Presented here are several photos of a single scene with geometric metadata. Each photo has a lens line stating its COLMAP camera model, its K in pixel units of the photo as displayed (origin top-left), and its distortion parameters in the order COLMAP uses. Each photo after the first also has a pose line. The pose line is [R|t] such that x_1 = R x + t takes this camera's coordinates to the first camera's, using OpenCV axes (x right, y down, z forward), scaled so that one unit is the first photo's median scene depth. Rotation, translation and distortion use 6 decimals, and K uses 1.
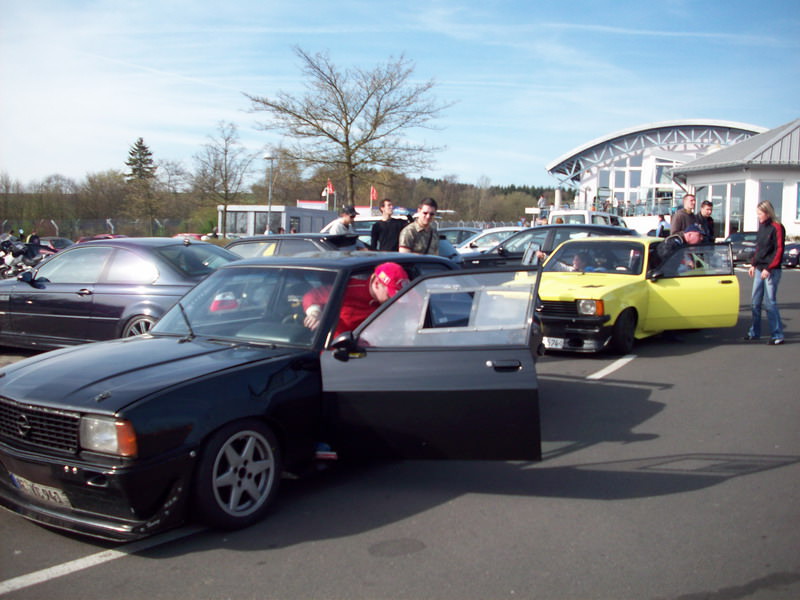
lens RADIAL K [[902.3, 0, 401.0], [0, 902.3, 299.8], [0, 0, 1]] dist [-0.122431, 0.000000]
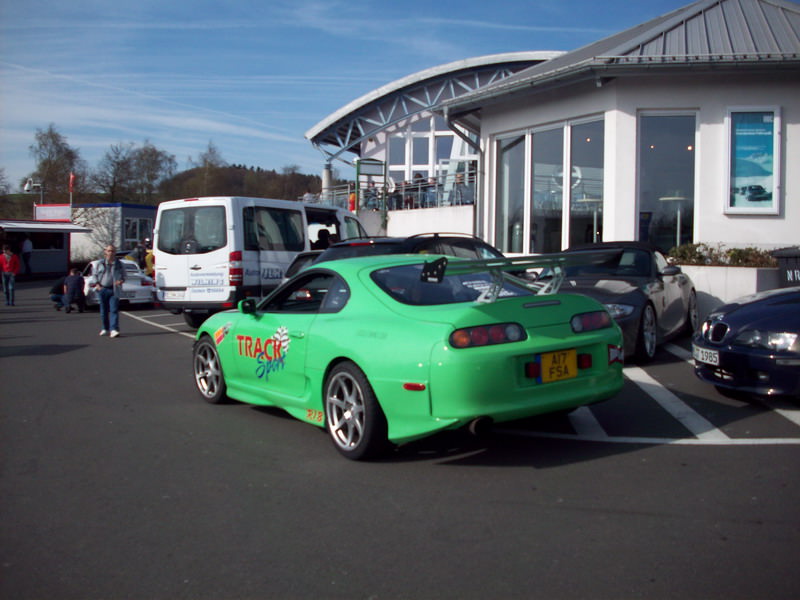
lens RADIAL K [[902.3, 0, 396.1], [0, 902.3, 297.5], [0, 0, 1]] dist [-0.122431, 0.000000]
pose [[0.992090, -0.029891, 0.121915, 0.146555], [0.029707, 0.999553, 0.003327, -0.032901], [-0.121960, 0.000321, 0.992535, 0.365525]]
